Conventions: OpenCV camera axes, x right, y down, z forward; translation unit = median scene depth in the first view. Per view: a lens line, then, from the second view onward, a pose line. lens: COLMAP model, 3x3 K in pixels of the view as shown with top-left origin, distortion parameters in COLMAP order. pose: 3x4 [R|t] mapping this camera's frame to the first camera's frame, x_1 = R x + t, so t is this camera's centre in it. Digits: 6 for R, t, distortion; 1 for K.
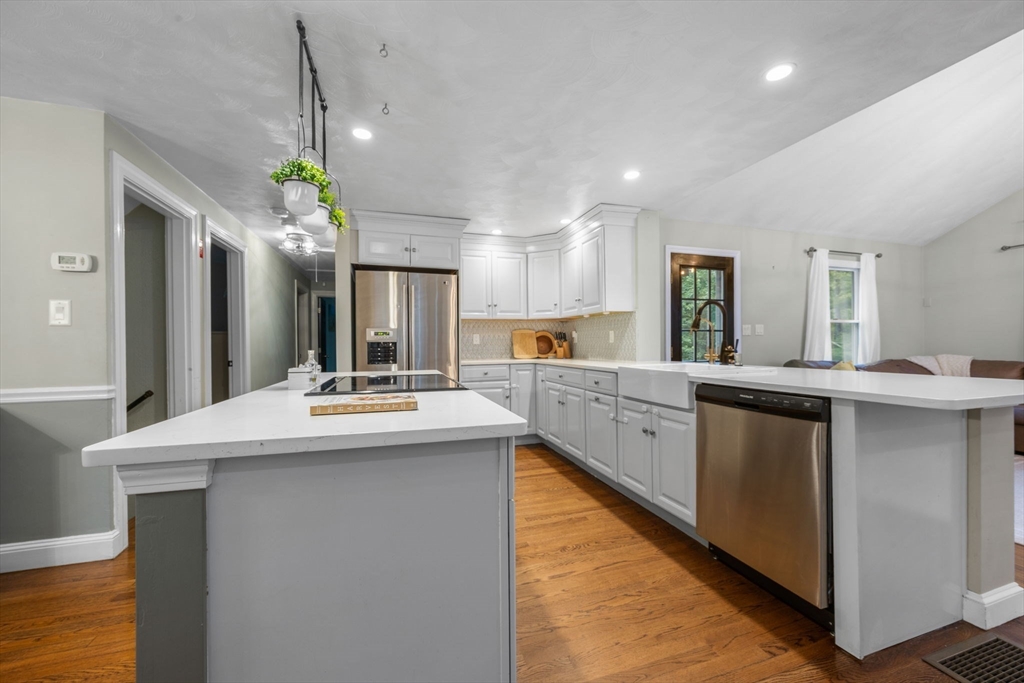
lens RADIAL K [[398.6, 0, 515.0], [0, 398.6, 342.8], [0, 0, 1]] dist [0.001546, 0.000033]
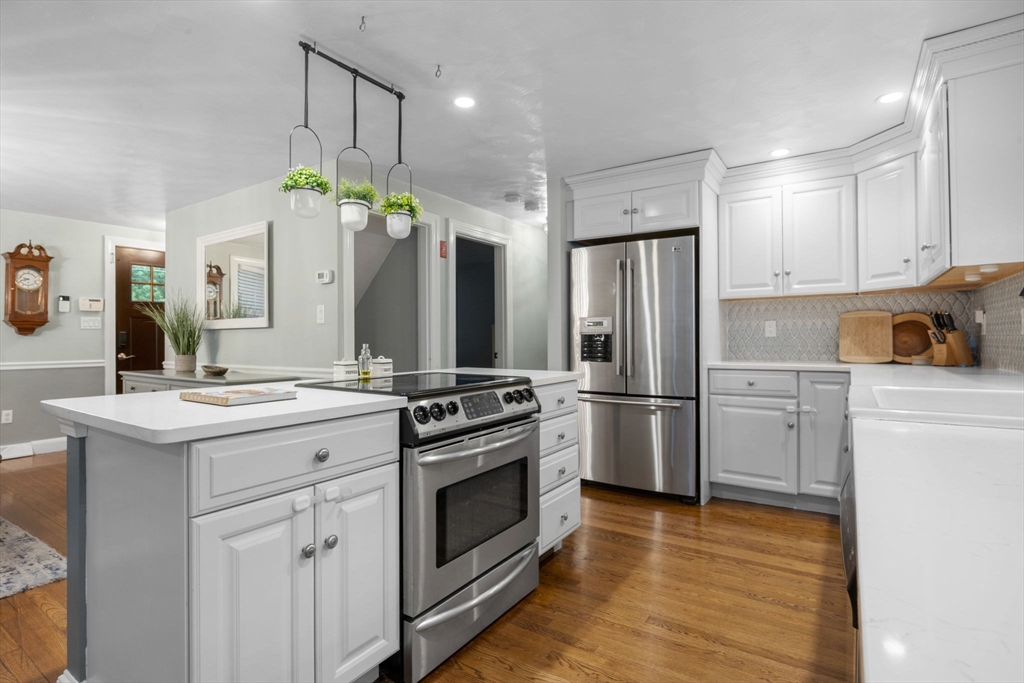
lens RADIAL K [[506.1, 0, 512.5], [0, 506.1, 334.3], [0, 0, 1]] dist [-0.005495, 0.000053]
pose [[0.624633, -0.001136, -0.780917, 0.307585], [0.003284, 0.999994, 0.001172, -0.003149], [0.780911, -0.003296, 0.624633, 0.203435]]
